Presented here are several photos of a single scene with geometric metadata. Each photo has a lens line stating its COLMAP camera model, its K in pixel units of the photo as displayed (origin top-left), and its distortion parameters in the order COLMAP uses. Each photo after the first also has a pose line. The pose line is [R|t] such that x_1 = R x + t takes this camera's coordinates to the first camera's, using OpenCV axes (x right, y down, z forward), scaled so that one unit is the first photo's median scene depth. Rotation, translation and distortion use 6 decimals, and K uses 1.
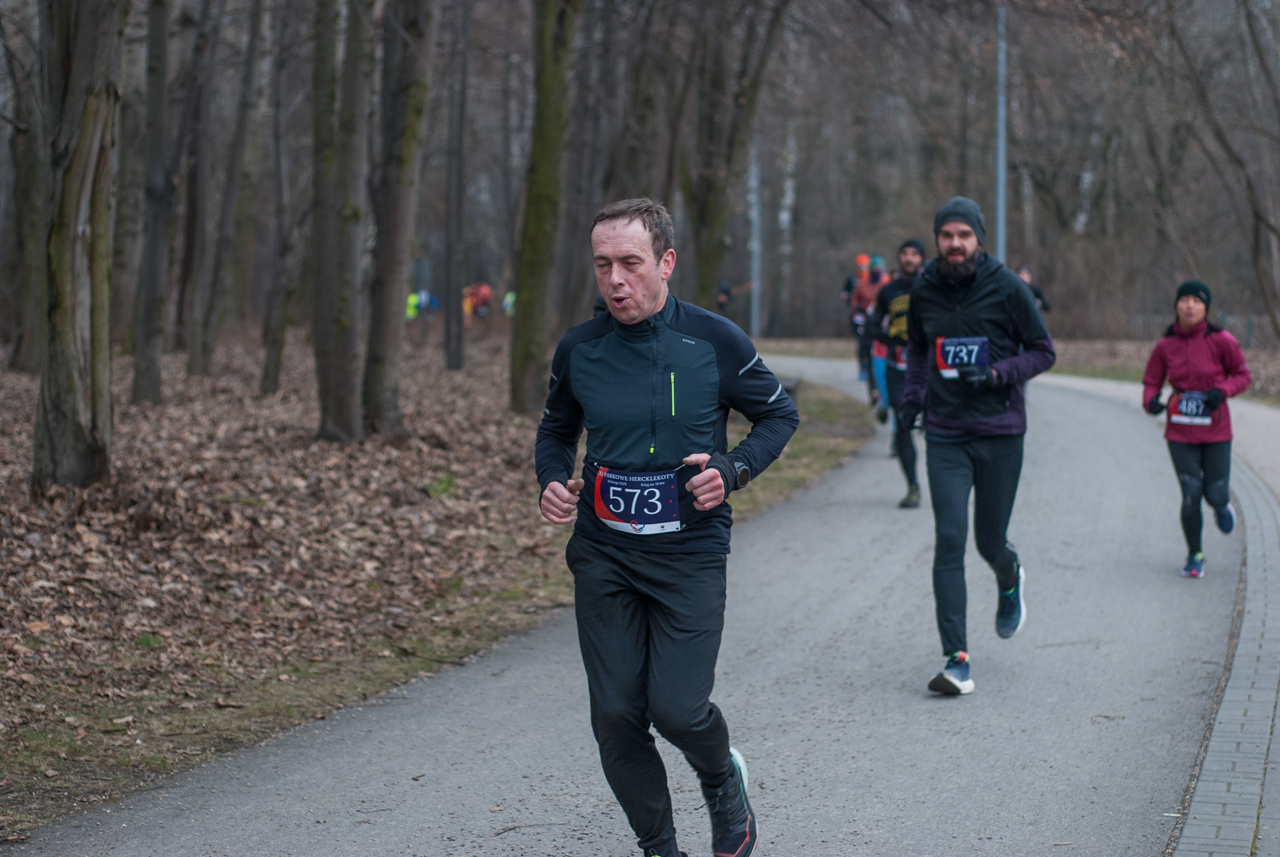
lens RADIAL K [[2809.4, 0, 647.9], [0, 2809.4, 419.0], [0, 0, 1]] dist [-0.009344, 0.000000]
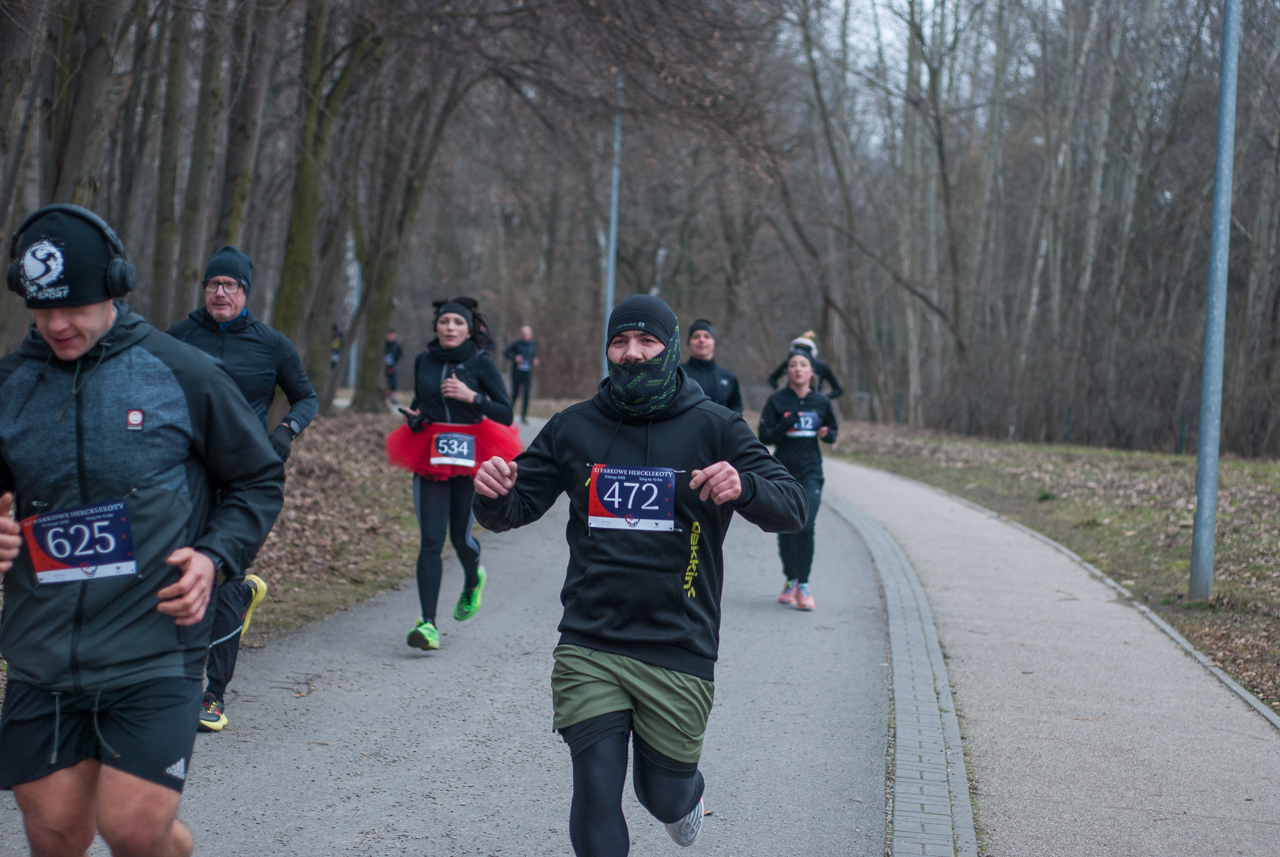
lens RADIAL K [[2809.4, 0, 634.9], [0, 2809.4, 432.3], [0, 0, 1]] dist [-0.009344, 0.000000]
pose [[0.986238, 0.044509, 0.159230, -0.099583], [-0.042090, 0.998942, -0.018531, 0.013538], [-0.159886, 0.011573, 0.987068, -0.280039]]
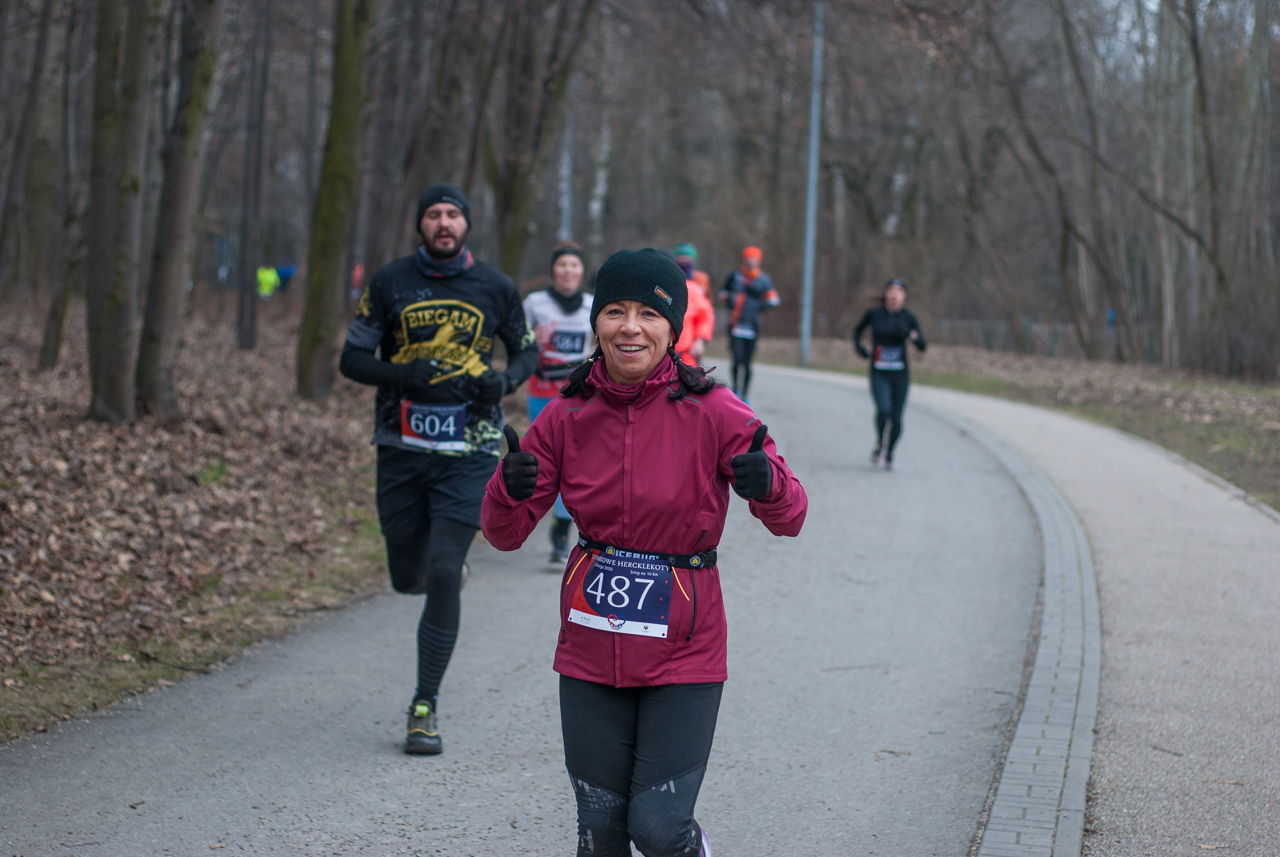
lens RADIAL K [[2809.4, 0, 638.0], [0, 2809.4, 427.7], [0, 0, 1]] dist [-0.009344, 0.000000]
pose [[0.997241, 0.035388, 0.065261, 0.006687], [-0.035862, 0.999338, 0.006099, -0.002333], [-0.065002, -0.008423, 0.997850, 0.034261]]
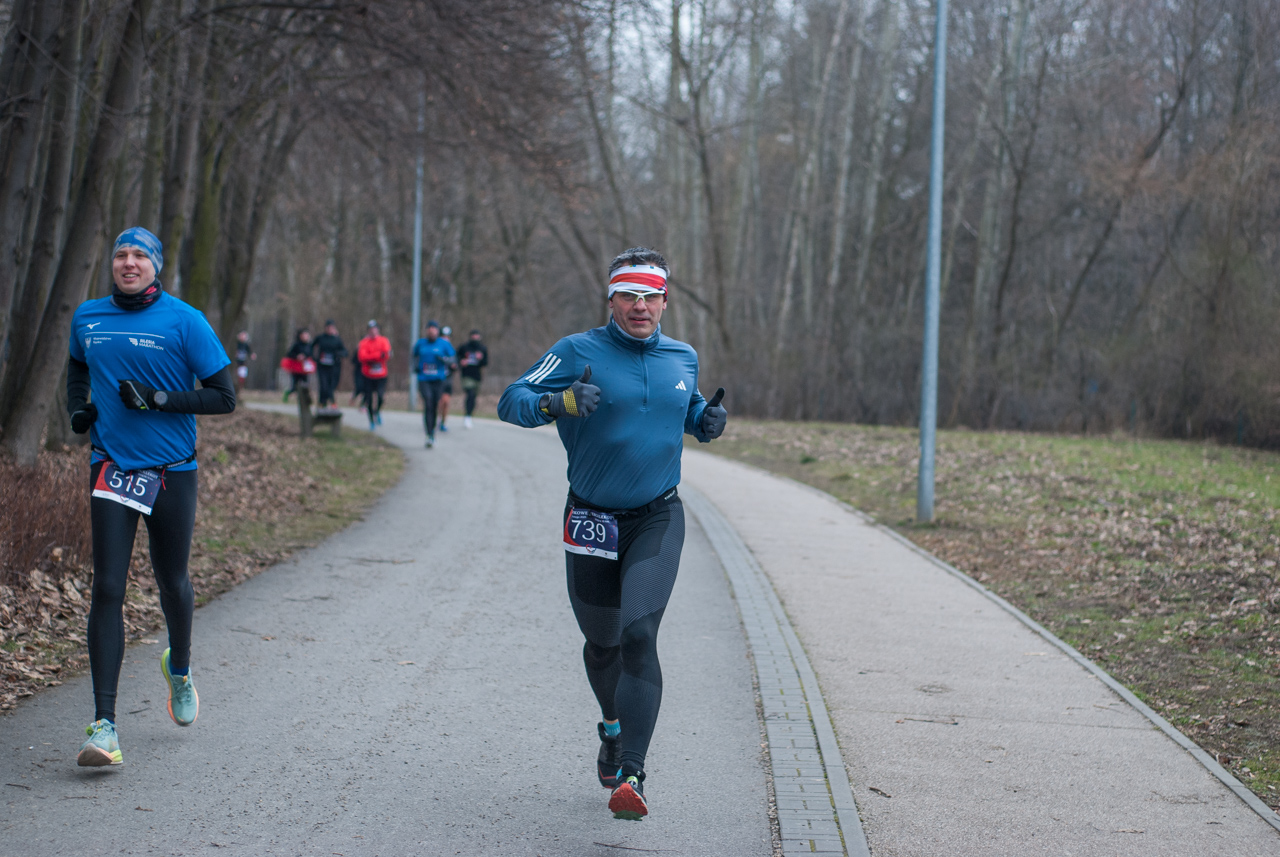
lens RADIAL K [[2809.4, 0, 641.5], [0, 2809.4, 426.7], [0, 0, 1]] dist [-0.009344, 0.000000]
pose [[0.968586, 0.022994, 0.247614, -0.211589], [-0.018512, 0.999620, -0.020417, 0.029679], [-0.247989, 0.015191, 0.968644, -0.612365]]
